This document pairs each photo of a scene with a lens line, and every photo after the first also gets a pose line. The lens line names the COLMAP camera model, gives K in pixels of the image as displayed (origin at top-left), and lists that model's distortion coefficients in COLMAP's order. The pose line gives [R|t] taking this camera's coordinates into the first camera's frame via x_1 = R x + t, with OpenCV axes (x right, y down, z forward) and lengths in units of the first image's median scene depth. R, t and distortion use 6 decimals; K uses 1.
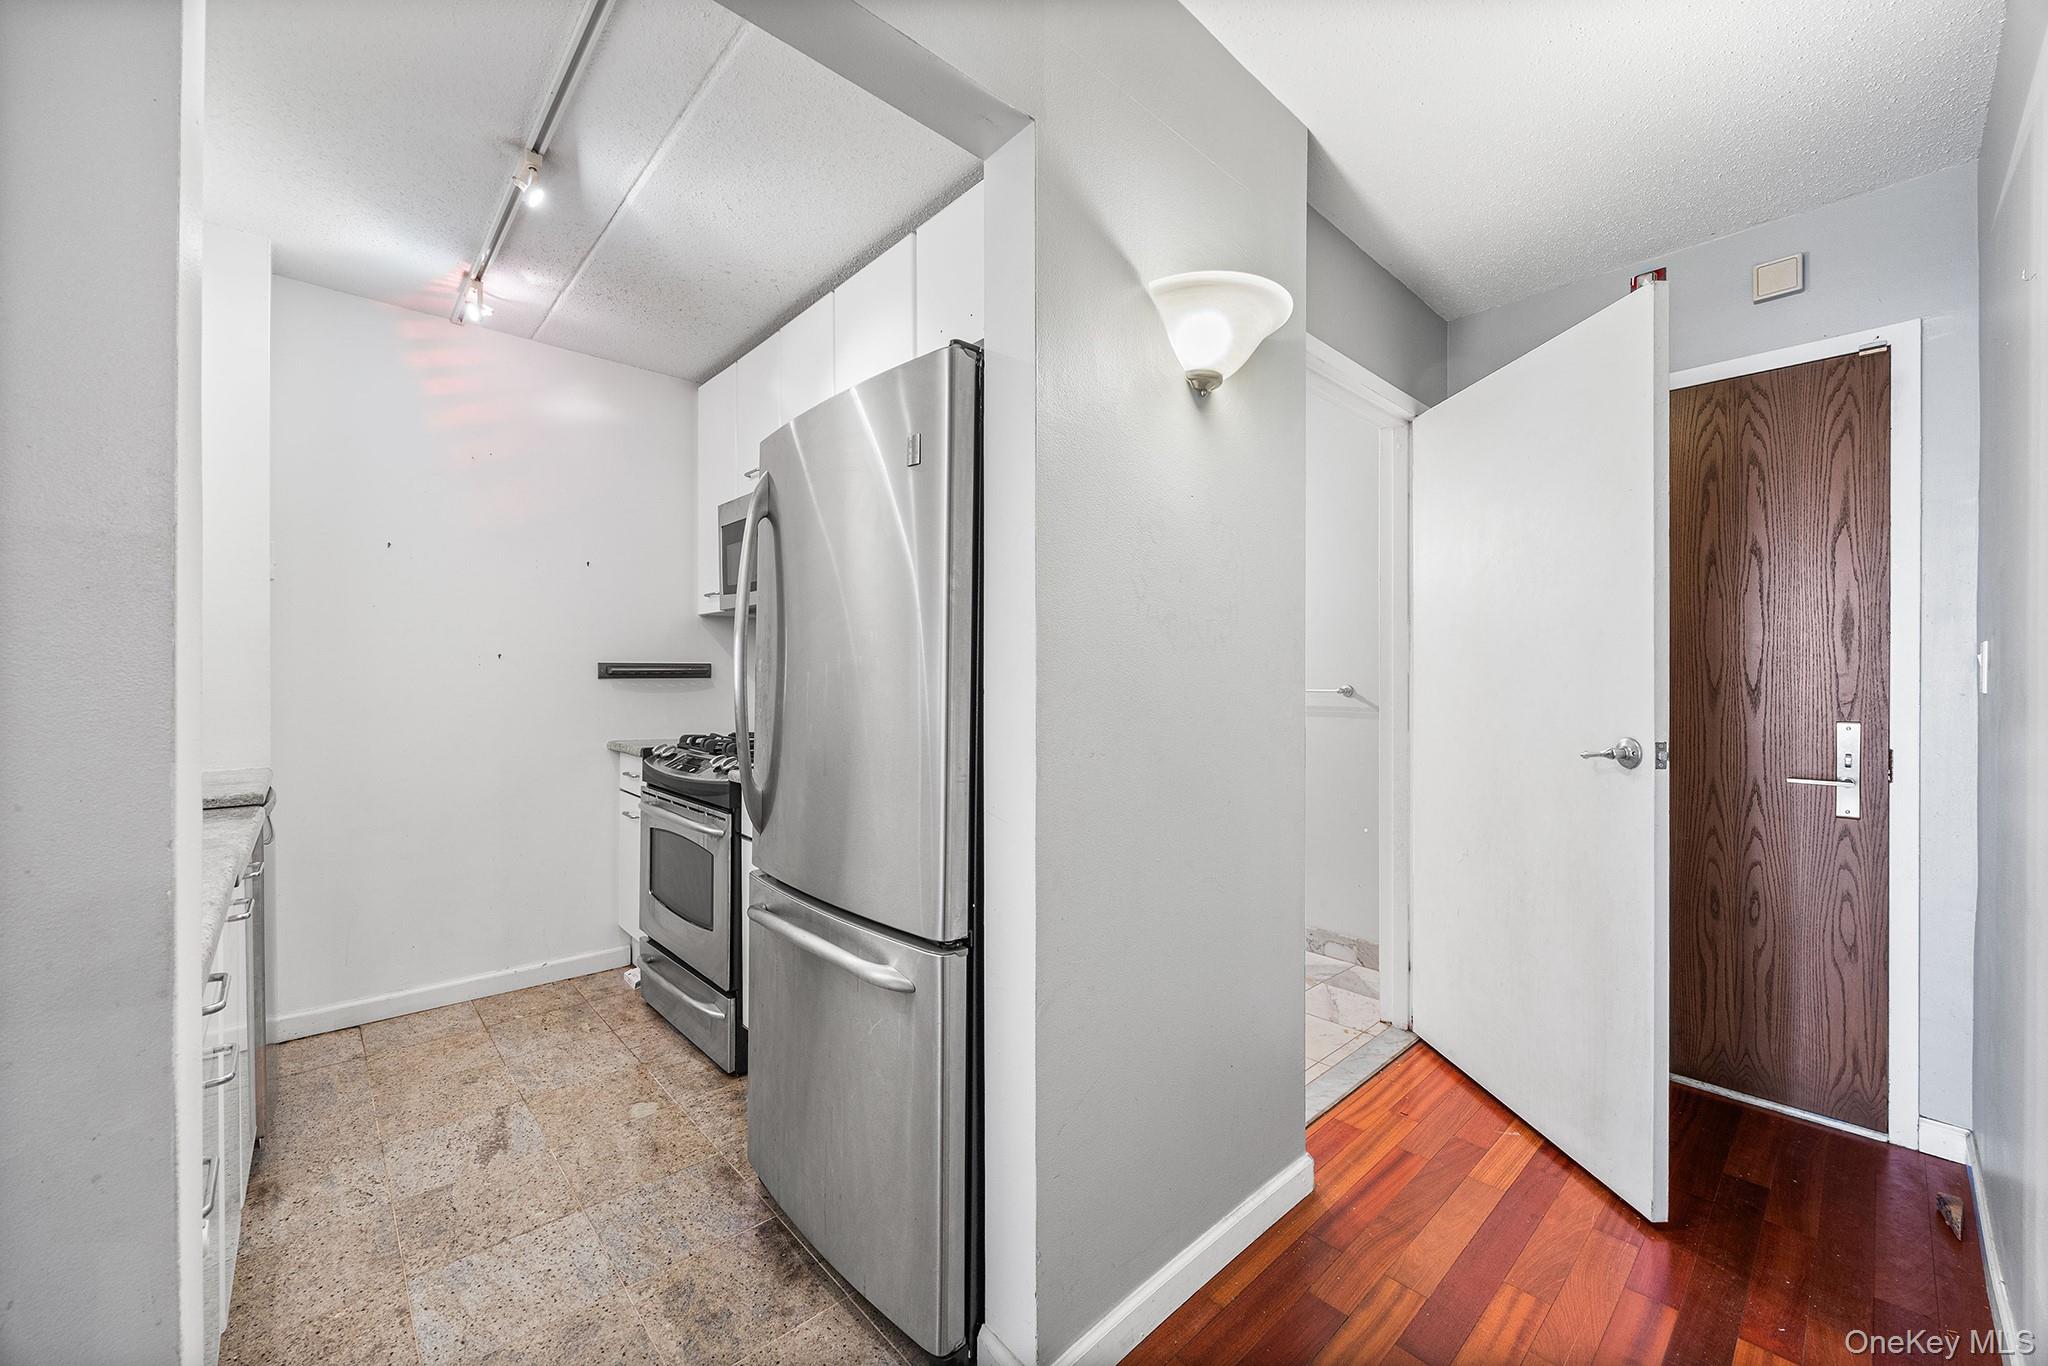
lens RADIAL K [[782.6, 0, 1045.5], [0, 782.6, 680.4], [0, 0, 1]] dist [-0.002105, -0.000384]
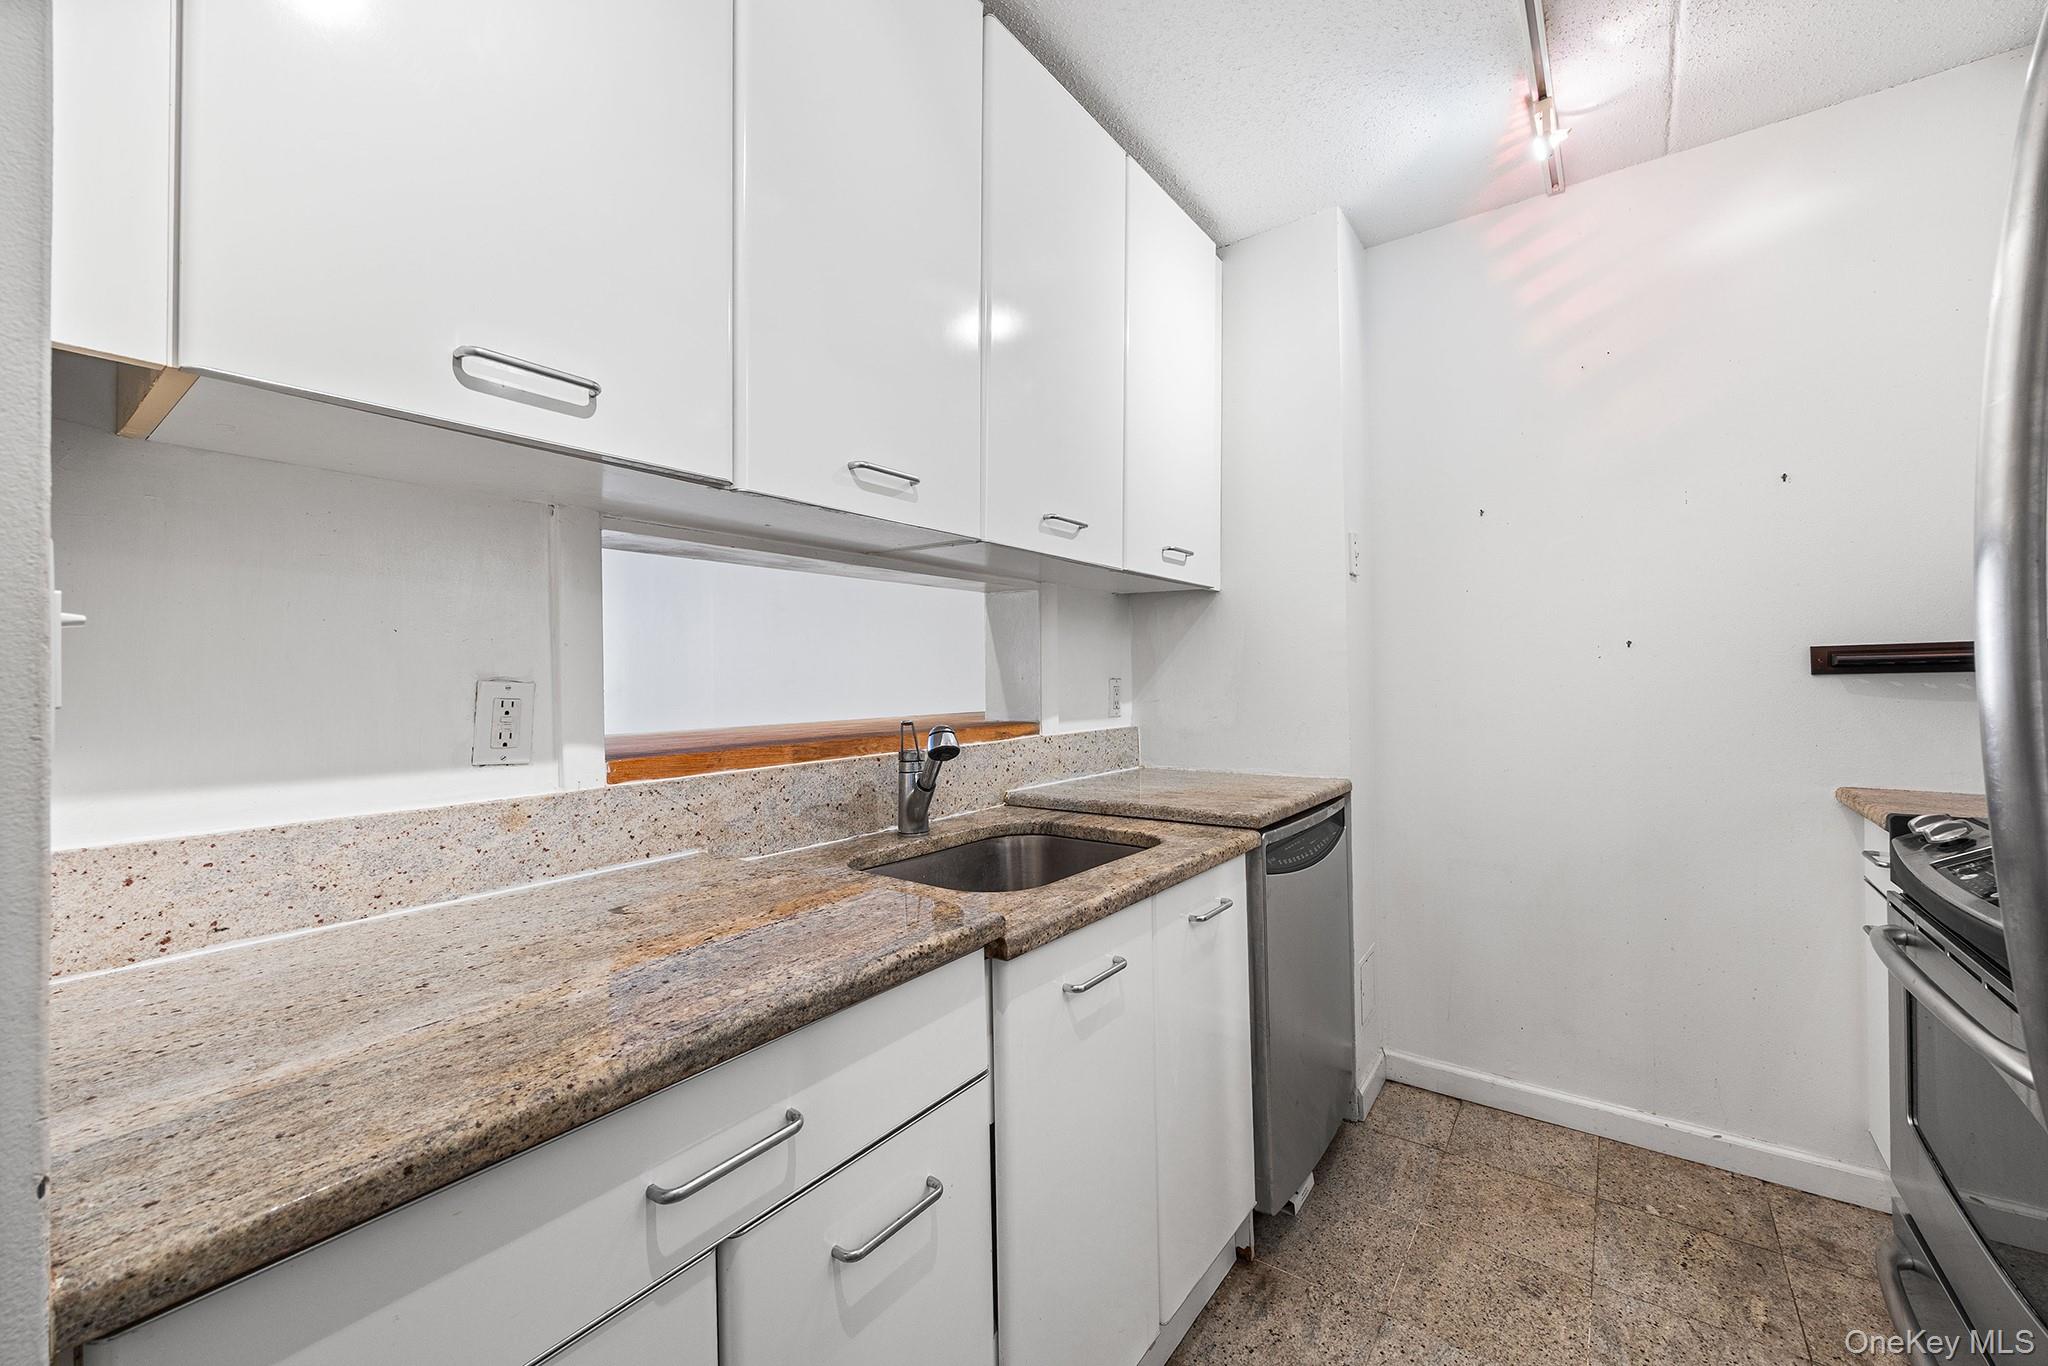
lens RADIAL K [[782.6, 0, 1057.7], [0, 782.6, 668.9], [0, 0, 1]] dist [-0.002105, -0.000384]
pose [[0.166064, -0.019443, -0.985923, -0.128215], [0.013155, 0.999760, -0.017500, -0.004298], [0.986027, -0.010064, 0.166280, 0.449550]]
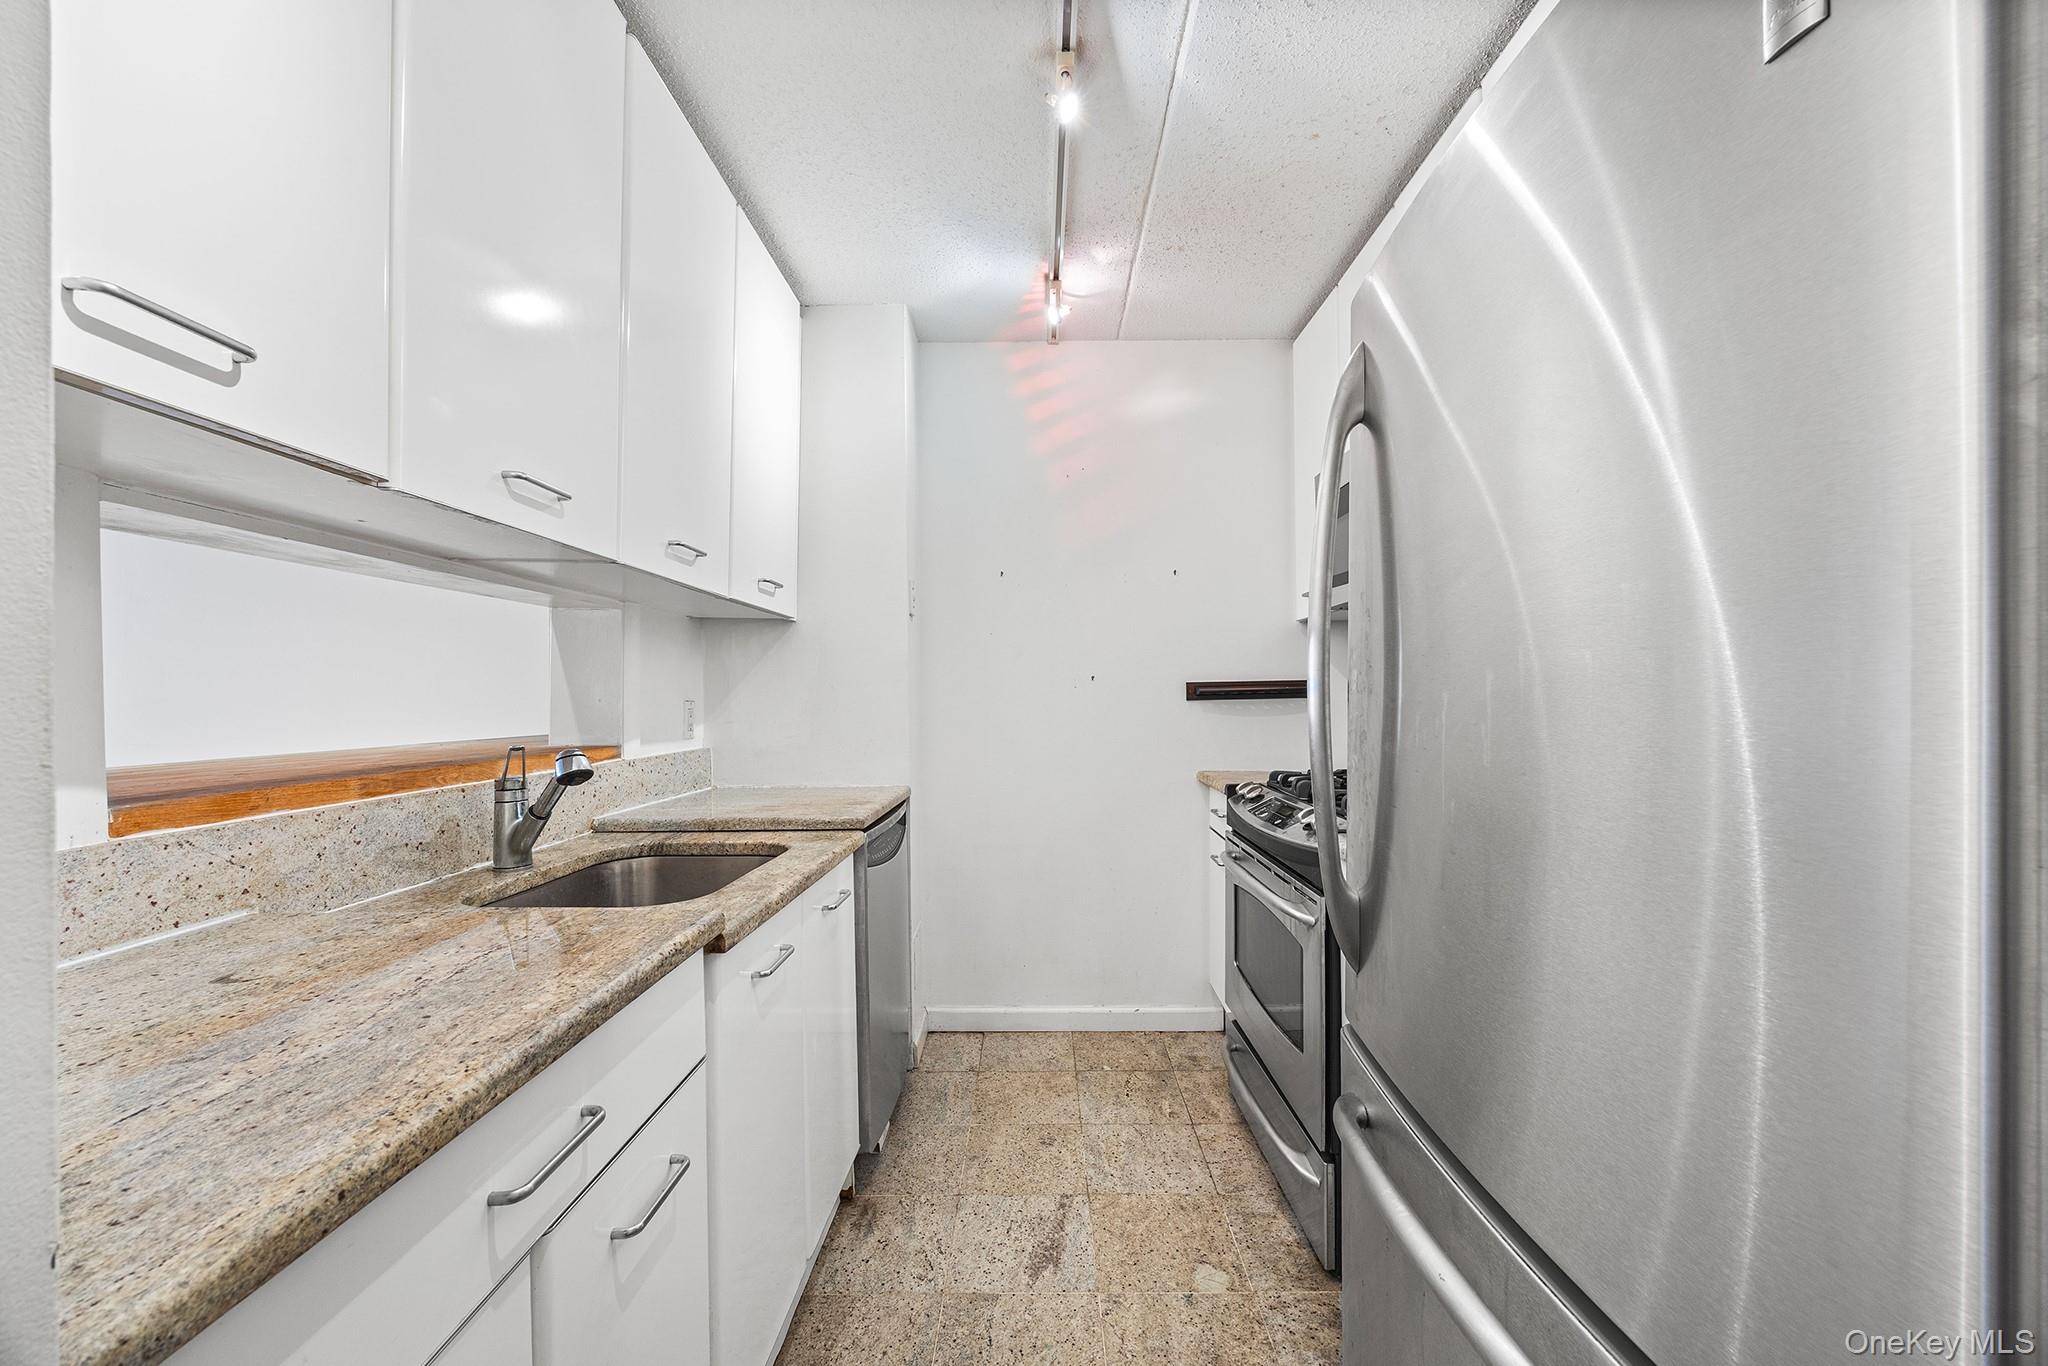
lens RADIAL K [[782.6, 0, 1023.0], [0, 782.6, 695.2], [0, 0, 1]] dist [-0.002105, -0.000384]
pose [[0.705482, -0.010125, -0.708656, -0.090324], [0.009170, 0.999945, -0.005158, -0.006272], [0.708669, -0.002860, 0.705536, 0.297589]]
